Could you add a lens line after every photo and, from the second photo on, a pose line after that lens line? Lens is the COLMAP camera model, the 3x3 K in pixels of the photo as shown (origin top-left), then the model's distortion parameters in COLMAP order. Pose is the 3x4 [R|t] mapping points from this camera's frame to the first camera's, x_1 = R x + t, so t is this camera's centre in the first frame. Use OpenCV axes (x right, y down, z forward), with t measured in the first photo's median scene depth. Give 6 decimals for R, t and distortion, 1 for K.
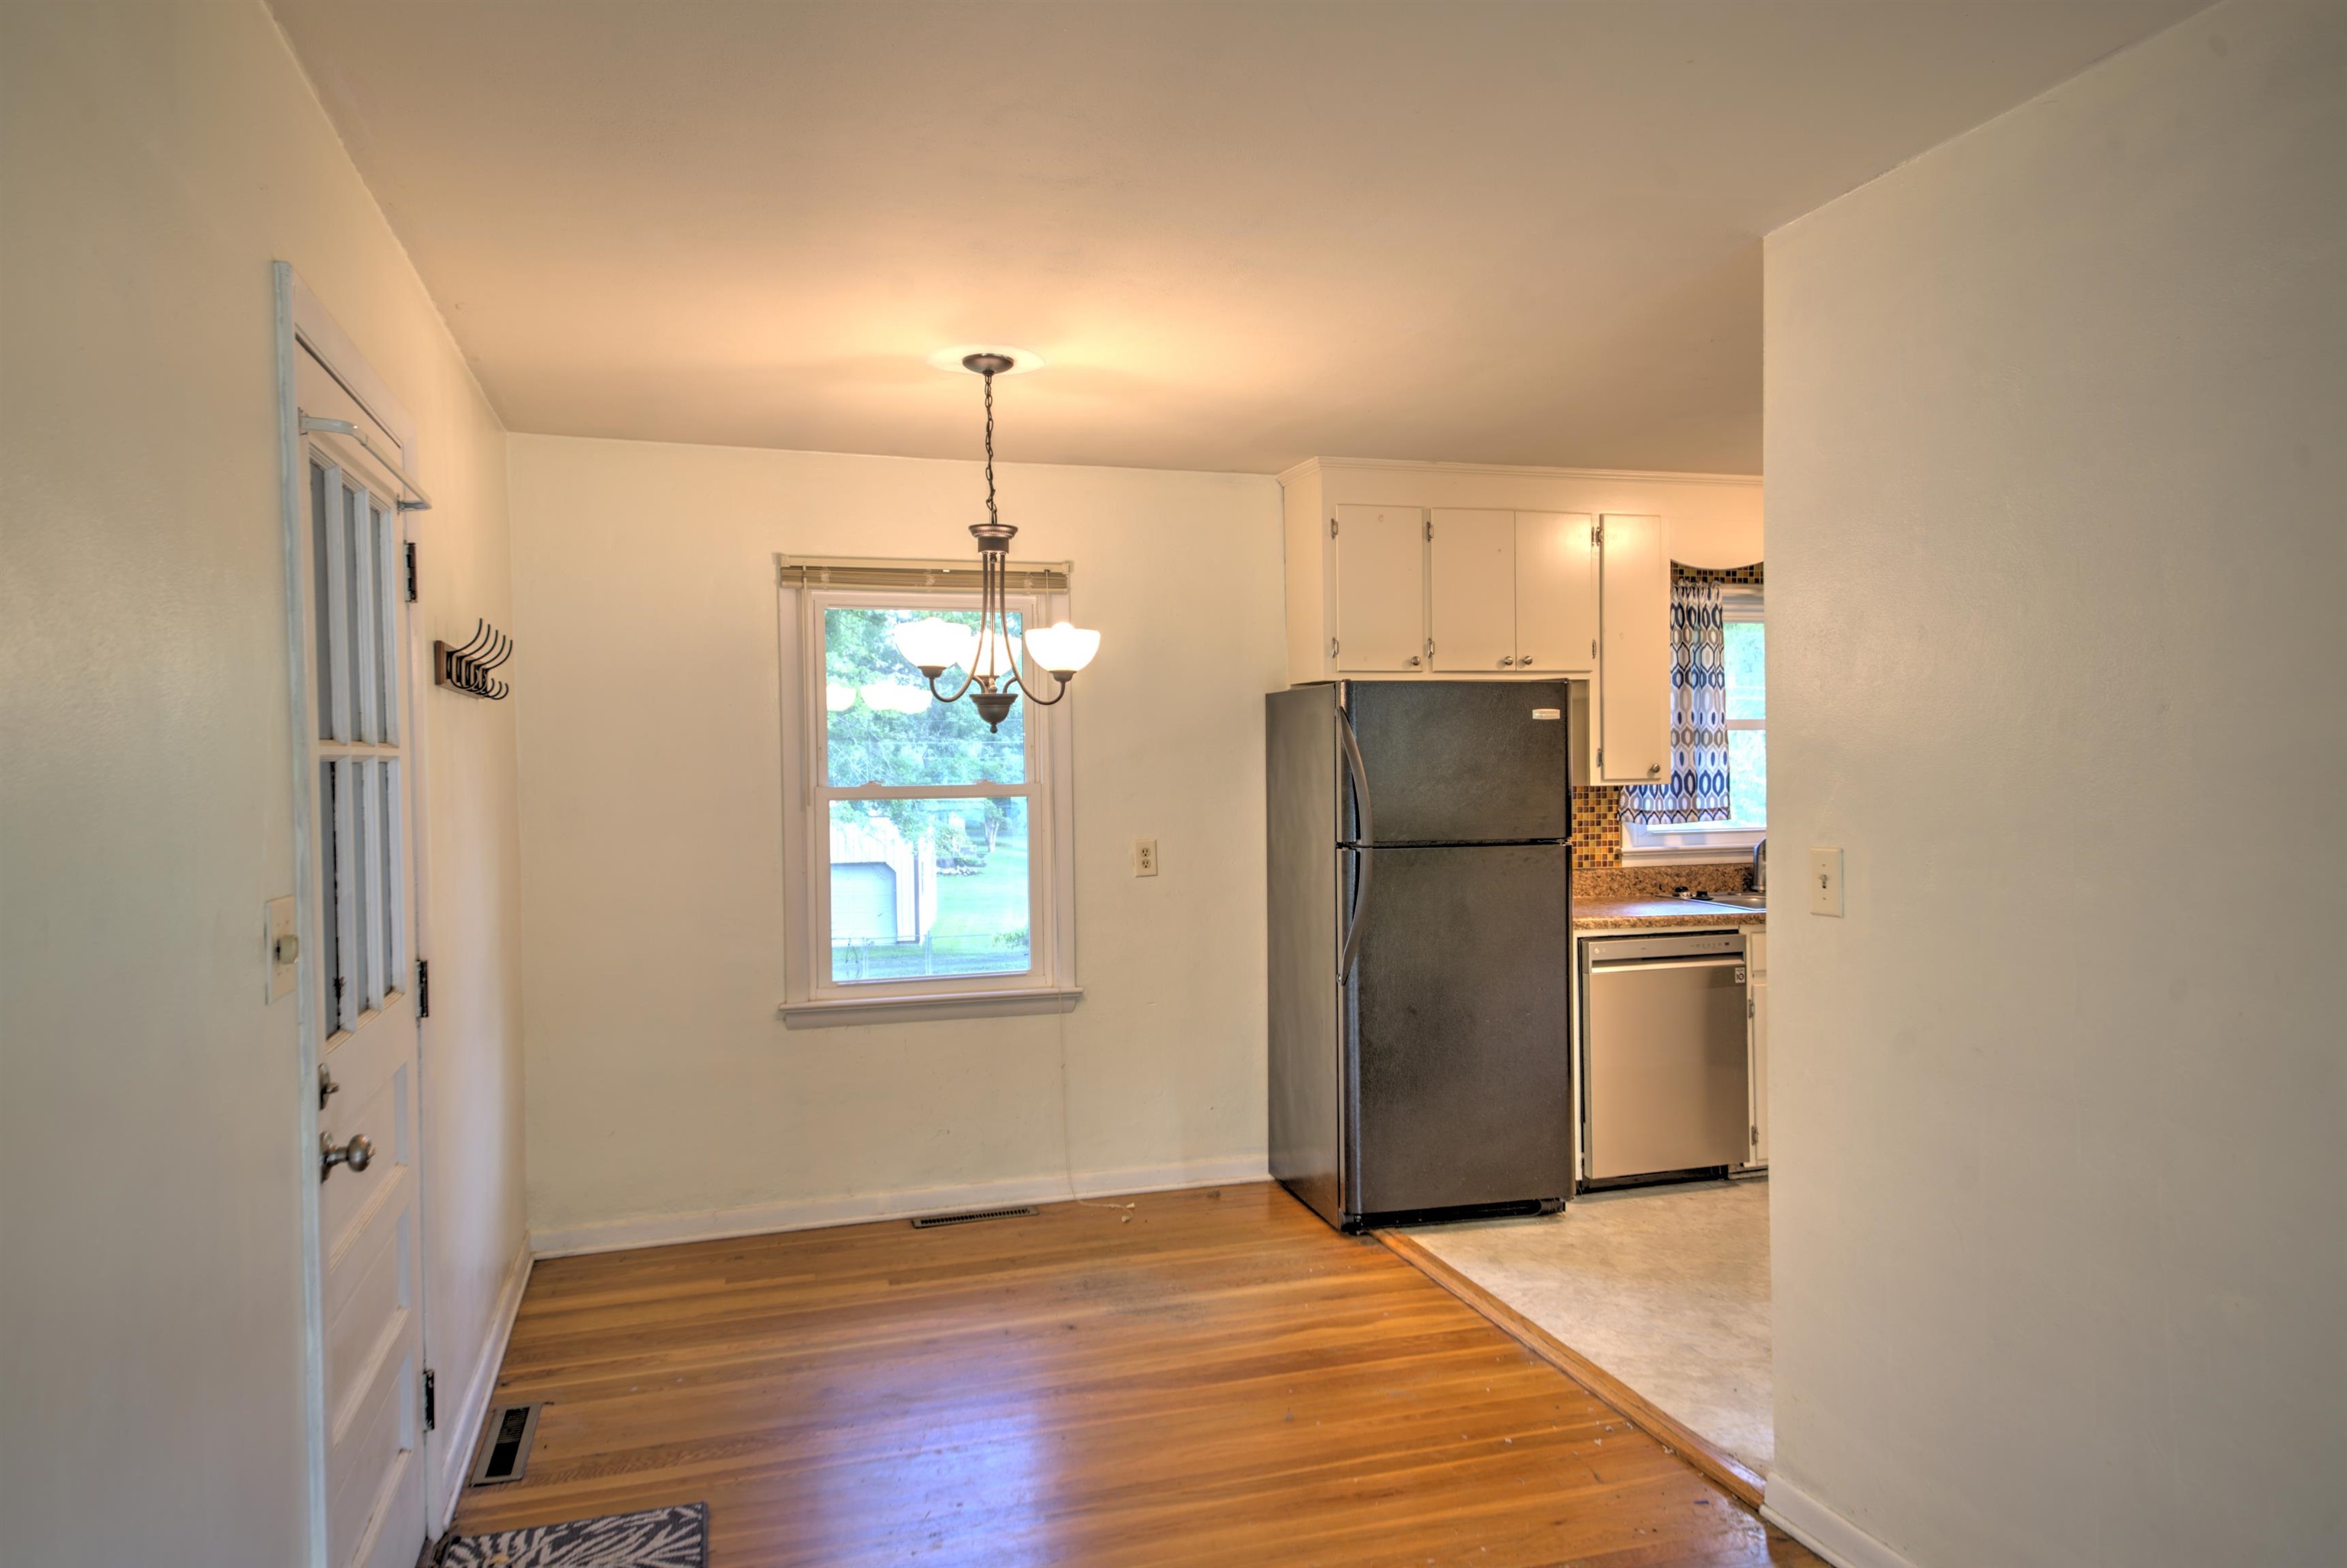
lens RADIAL K [[1517.6, 0, 1173.5], [0, 1517.6, 784.0], [0, 0, 1]] dist [0.069595, -0.004461]
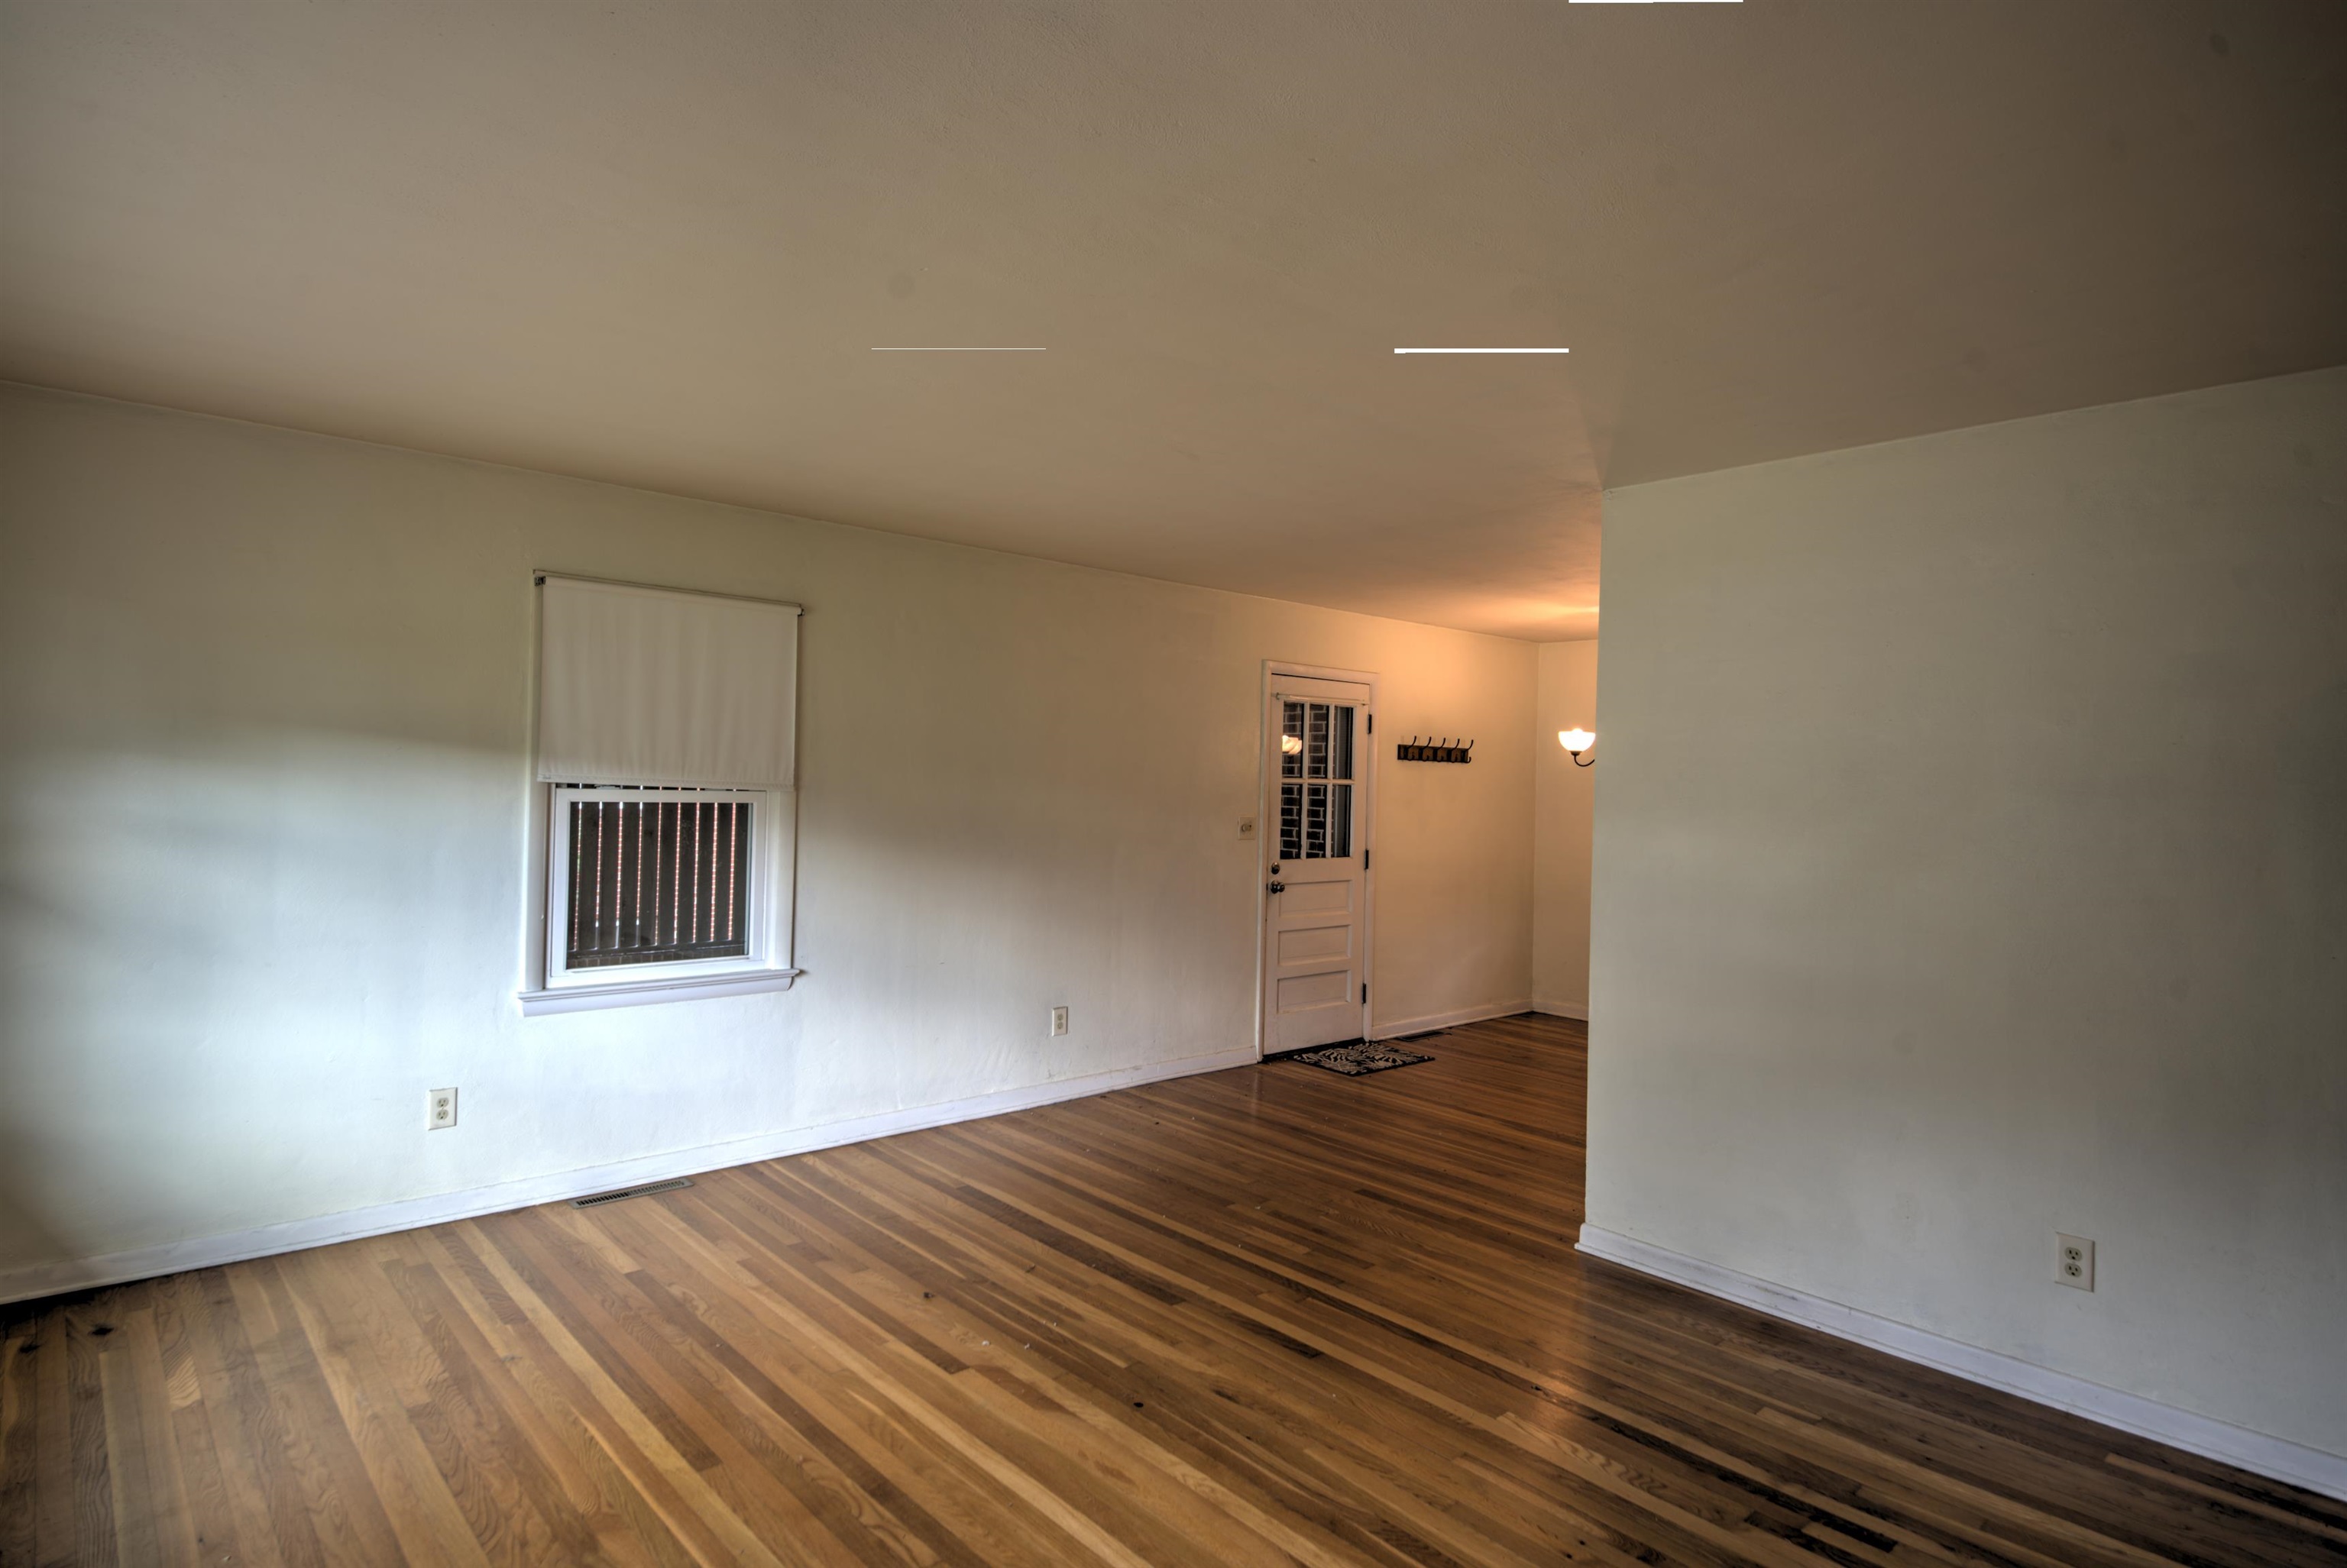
lens RADIAL K [[1249.7, 0, 1173.5], [0, 1249.7, 784.0], [0, 0, 1]] dist [0.018099, -0.000657]
pose [[0.419966, 0.027582, -0.907121, 1.029003], [-0.045596, 0.998917, 0.009264, -0.014410], [0.906394, 0.037470, 0.420769, -0.254885]]
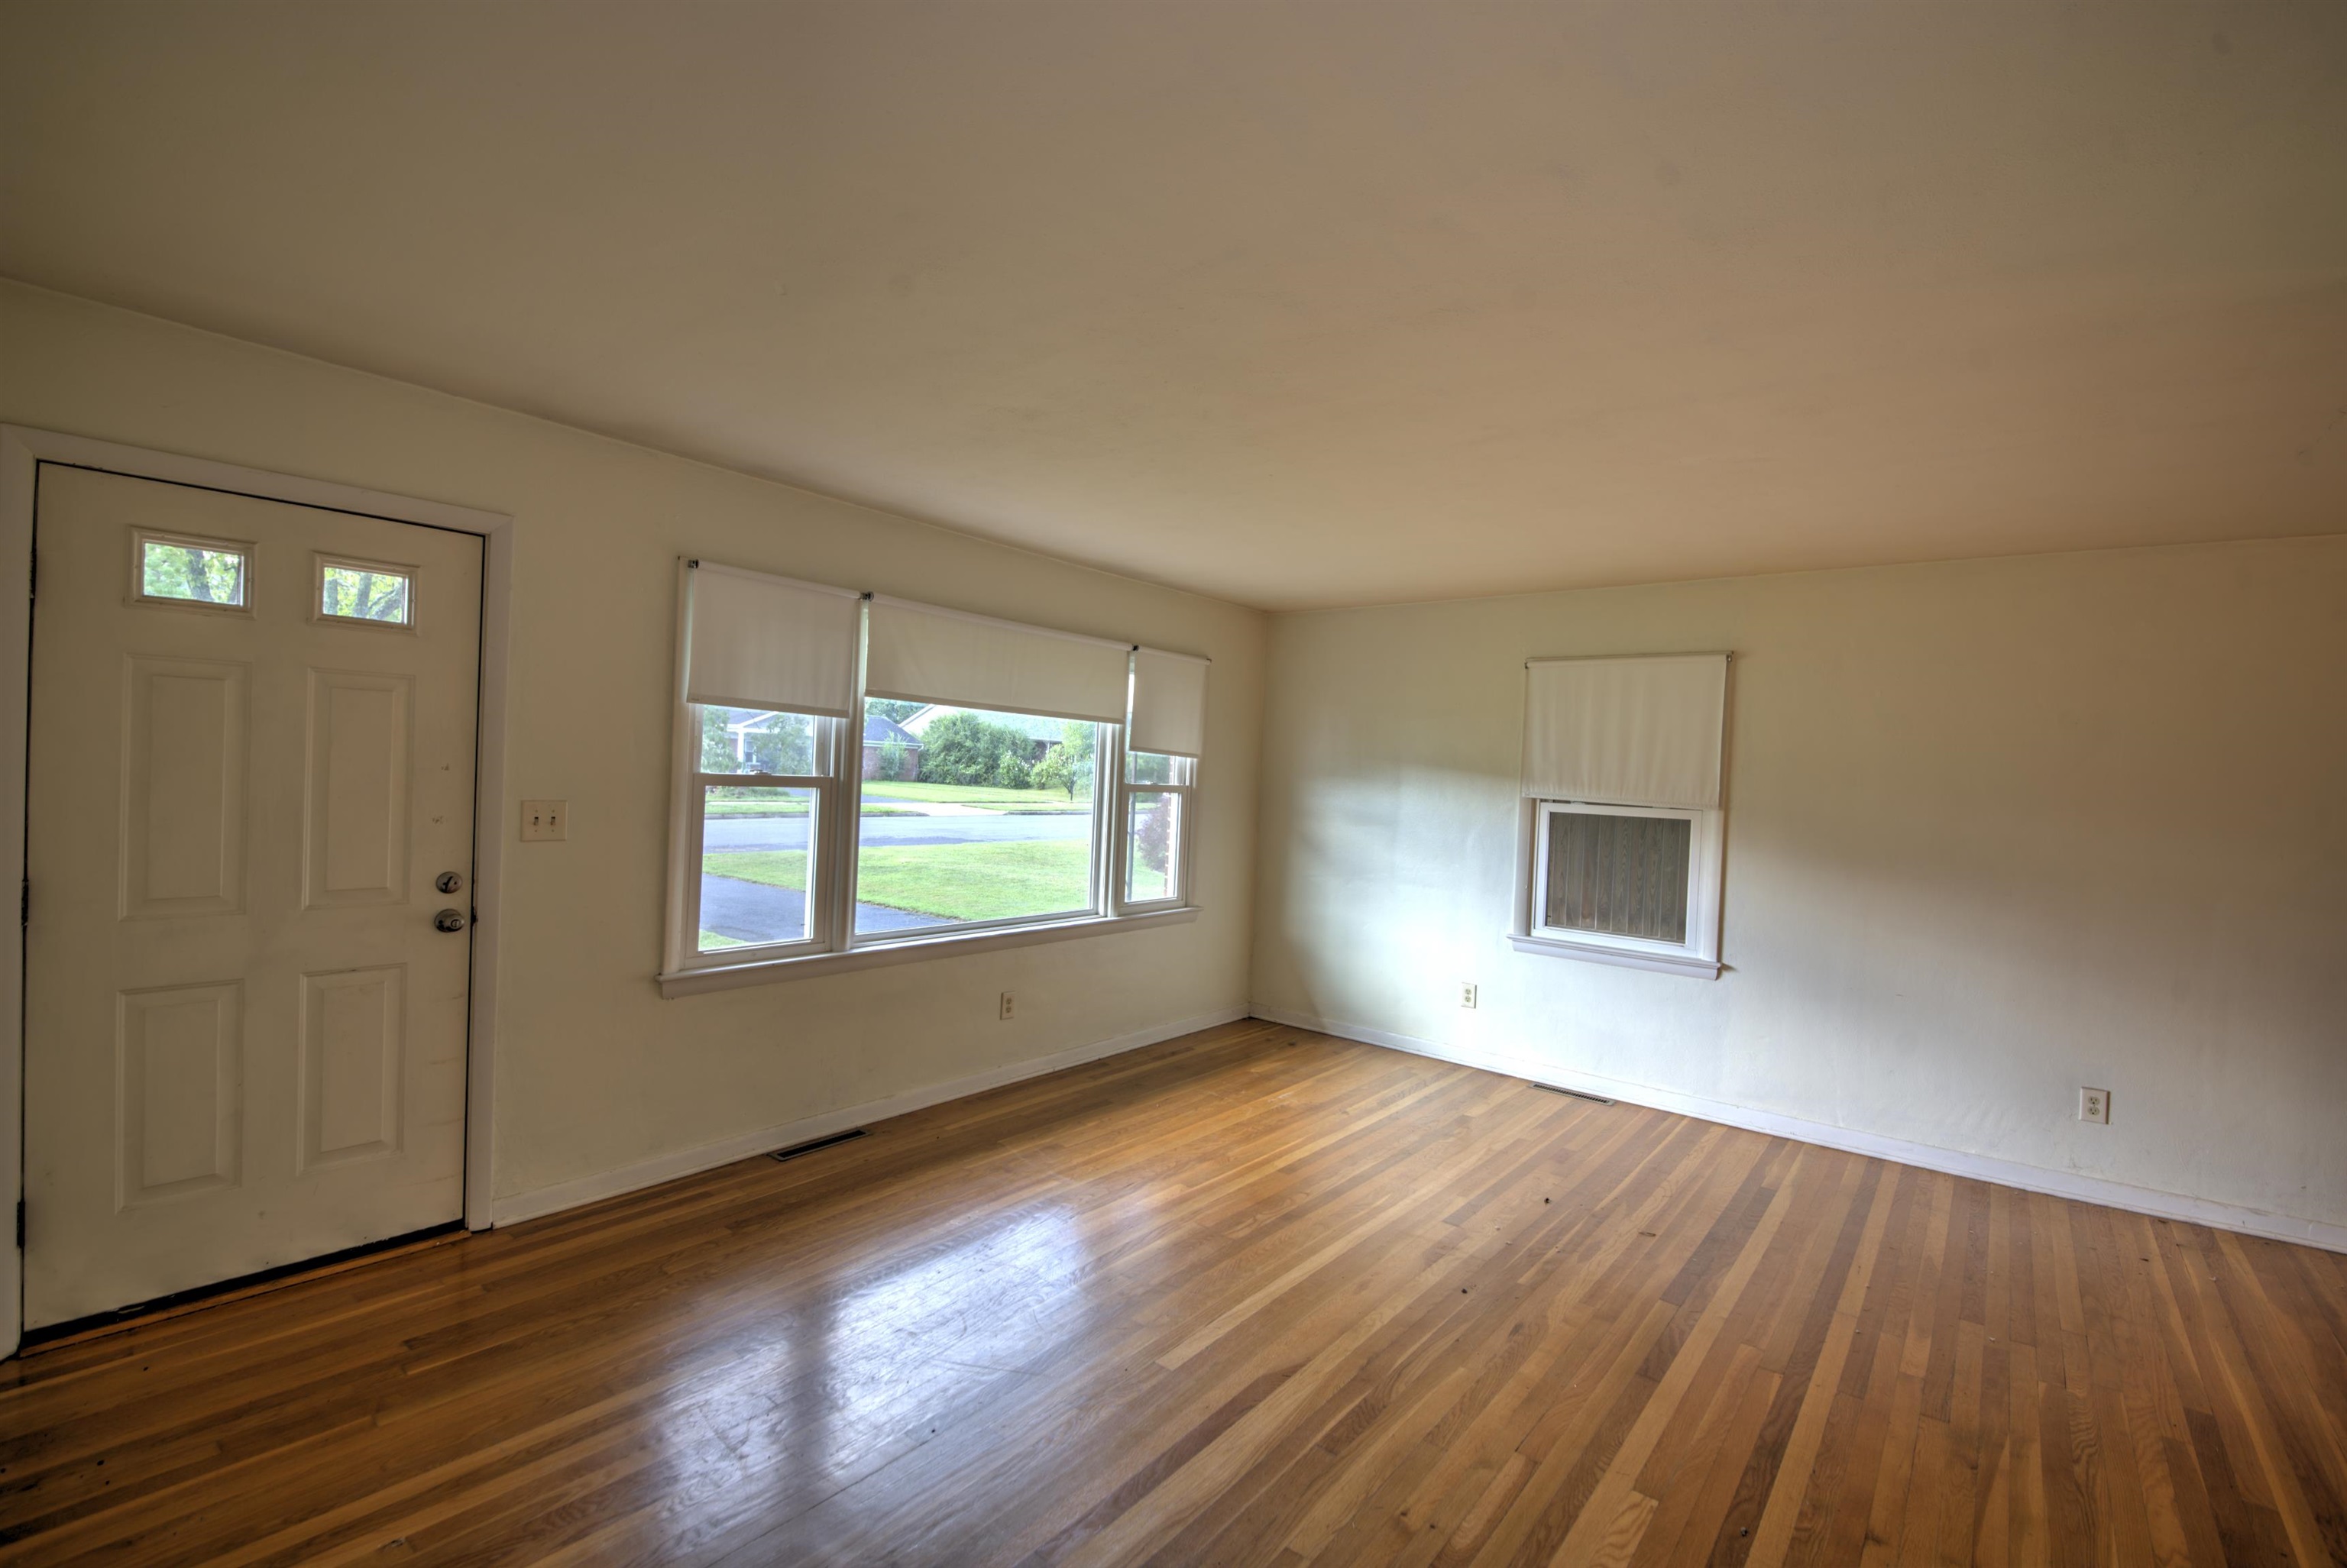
lens RADIAL K [[1039.5, 0, 1173.5], [0, 1039.5, 784.0], [0, 0, 1]] dist [0.047875, -0.033527]
pose [[-0.826526, -0.015780, -0.562677, 0.972577], [-0.040920, 0.998647, 0.032101, -0.022307], [0.561409, 0.049557, -0.826054, 0.472036]]
